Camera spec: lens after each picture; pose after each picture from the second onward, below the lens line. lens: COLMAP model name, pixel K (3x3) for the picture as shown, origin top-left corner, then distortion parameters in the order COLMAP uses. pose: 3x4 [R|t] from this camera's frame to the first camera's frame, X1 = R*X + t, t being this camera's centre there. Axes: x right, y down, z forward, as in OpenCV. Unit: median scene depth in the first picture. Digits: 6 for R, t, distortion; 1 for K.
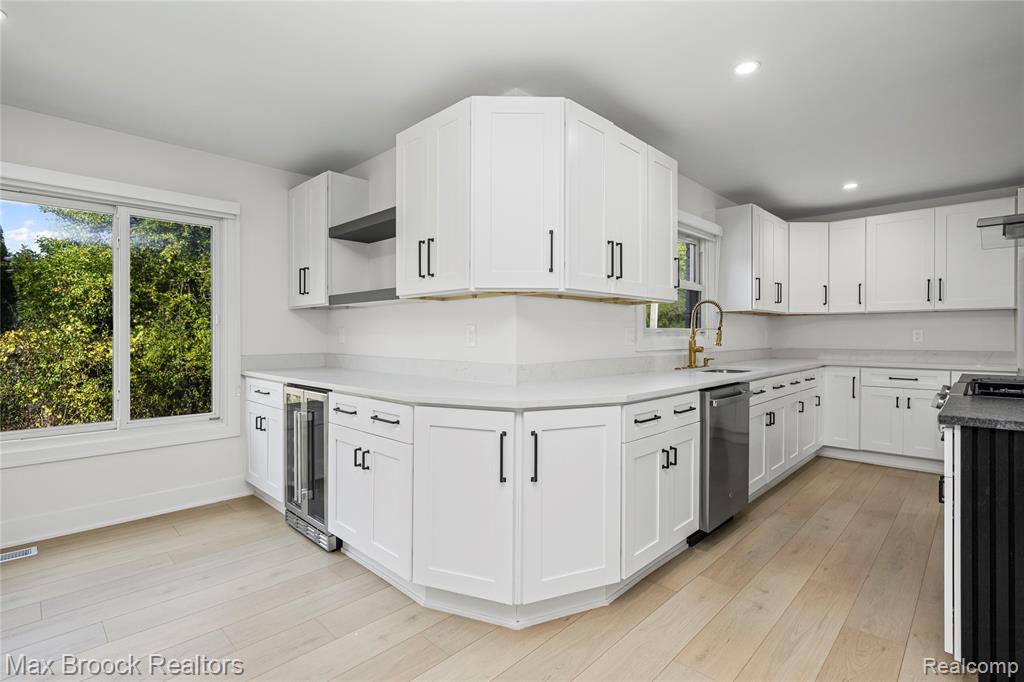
lens RADIAL K [[488.1, 0, 514.4], [0, 488.1, 334.0], [0, 0, 1]] dist [-0.002188, -0.000064]
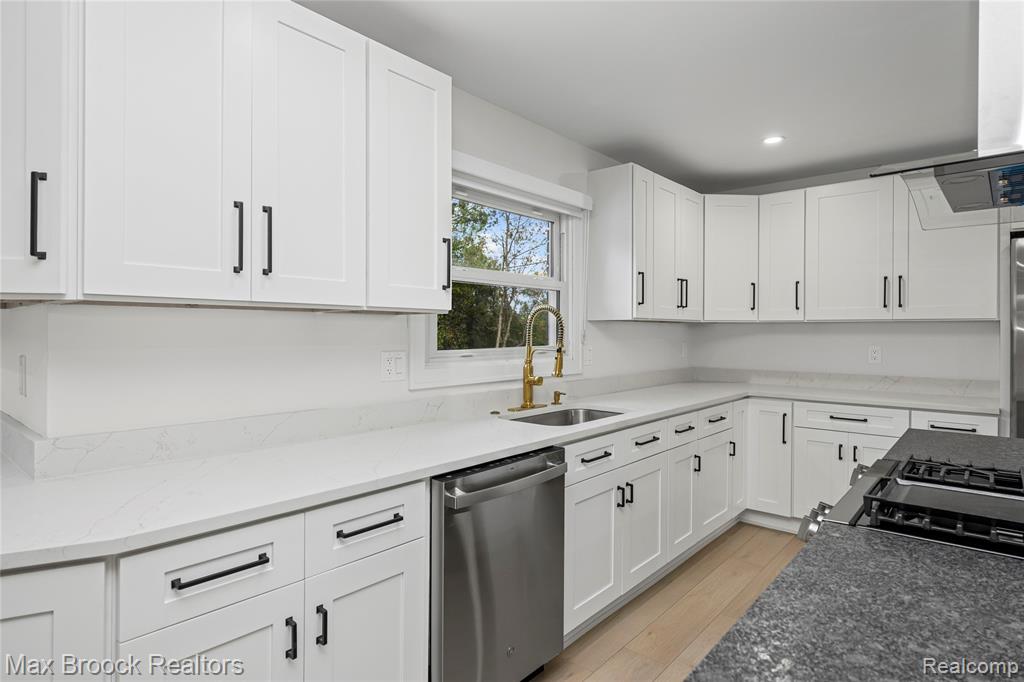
lens RADIAL K [[556.8, 0, 511.6], [0, 556.8, 329.7], [0, 0, 1]] dist [-0.001799, -0.000346]
pose [[0.998471, 0.005266, 0.055025, 0.303331], [-0.005173, 0.999985, -0.001825, -0.035284], [-0.055034, 0.001537, 0.998483, 0.257440]]
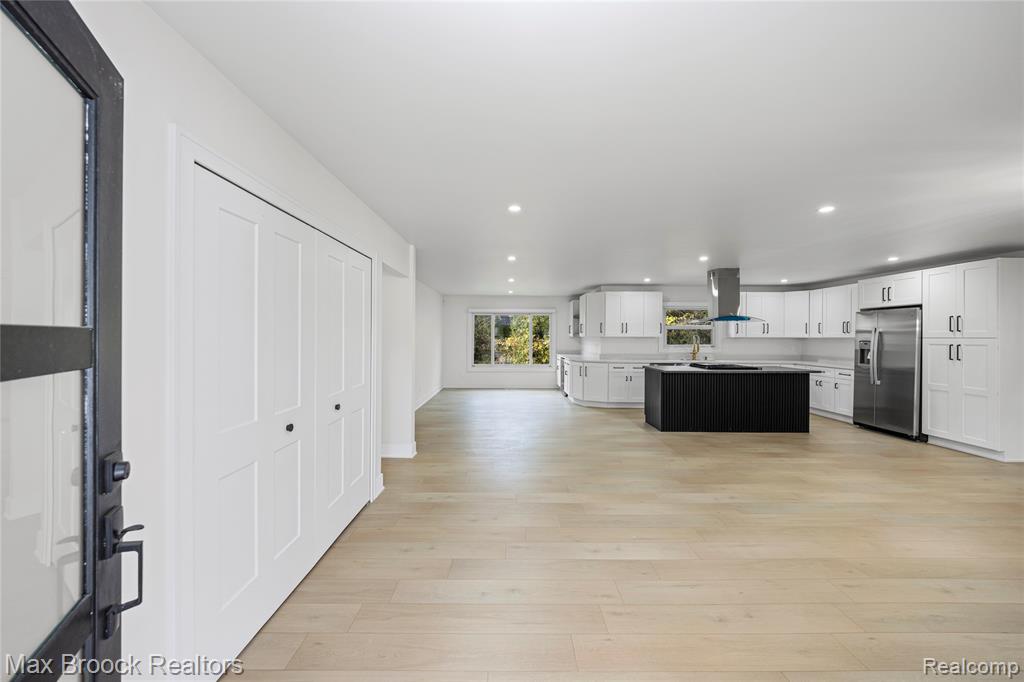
lens RADIAL K [[375.7, 0, 505.4], [0, 375.7, 340.0], [0, 0, 1]] dist [-0.008877, -0.000177]
pose [[0.691871, 0.013112, -0.721902, 1.128406], [-0.003454, 0.999884, 0.014851, -0.064683], [0.722013, -0.007782, 0.691836, -1.142166]]
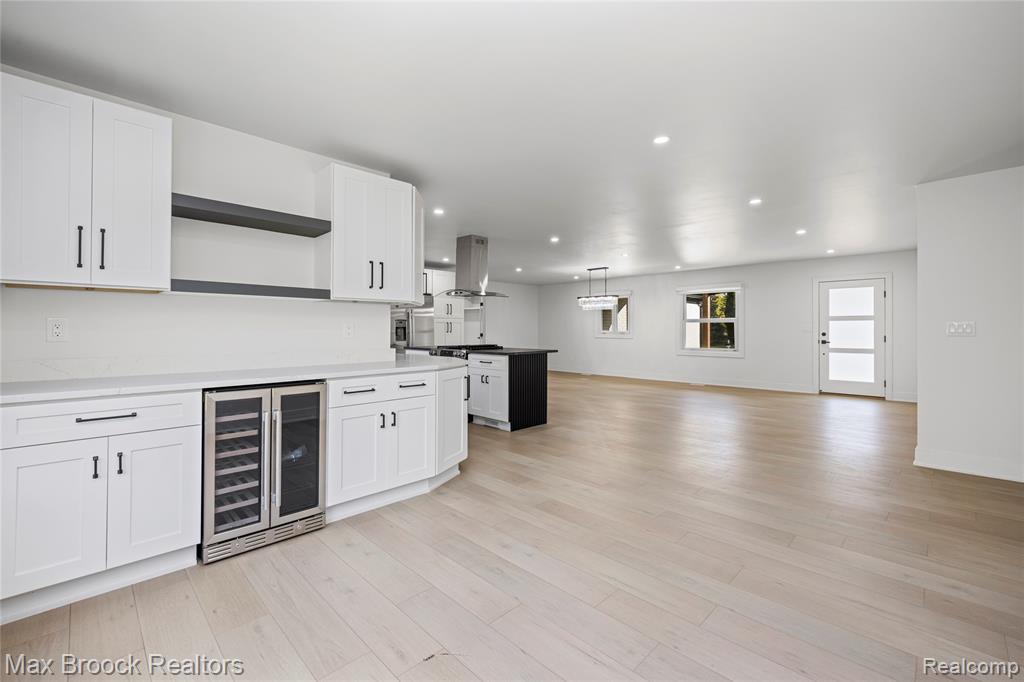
lens RADIAL K [[434.3, 0, 509.4], [0, 434.3, 324.2], [0, 0, 1]] dist [-0.000503, -0.000070]
pose [[0.018330, 0.013912, 0.999735, -0.925638], [-0.004079, 0.999896, -0.013840, 0.001378], [-0.999824, -0.003825, 0.018385, 0.391068]]
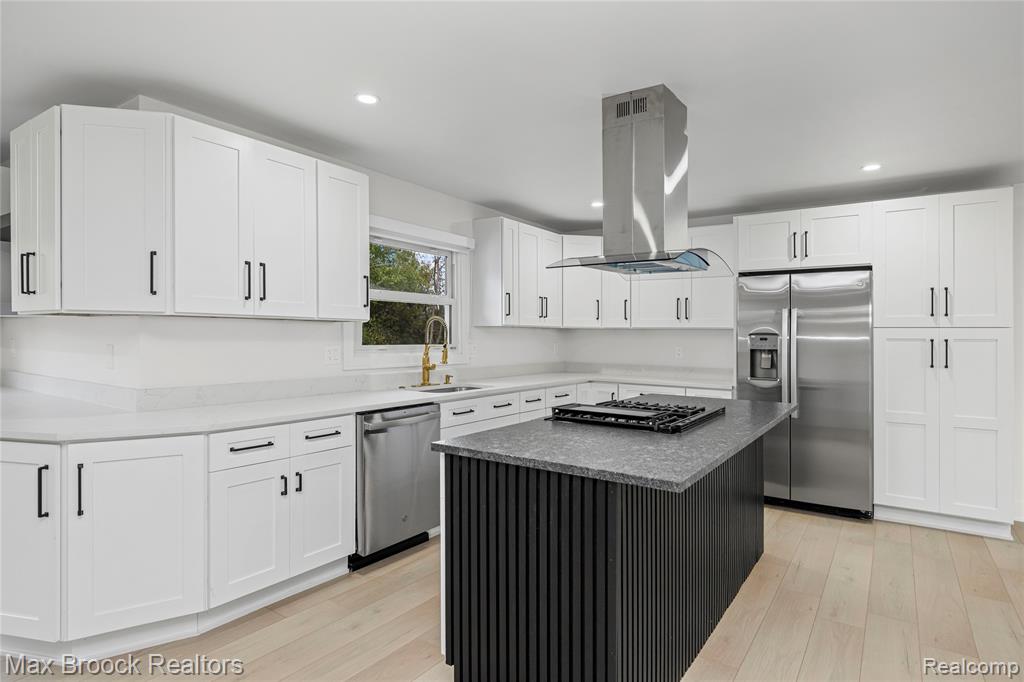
lens RADIAL K [[556.4, 0, 511.3], [0, 556.4, 346.0], [0, 0, 1]] dist [-0.003394, -0.001382]
pose [[0.985682, 0.010083, 0.168310, 0.348430], [-0.013881, 0.999675, 0.021401, -0.035687], [-0.168040, -0.023431, 0.985502, -0.113491]]
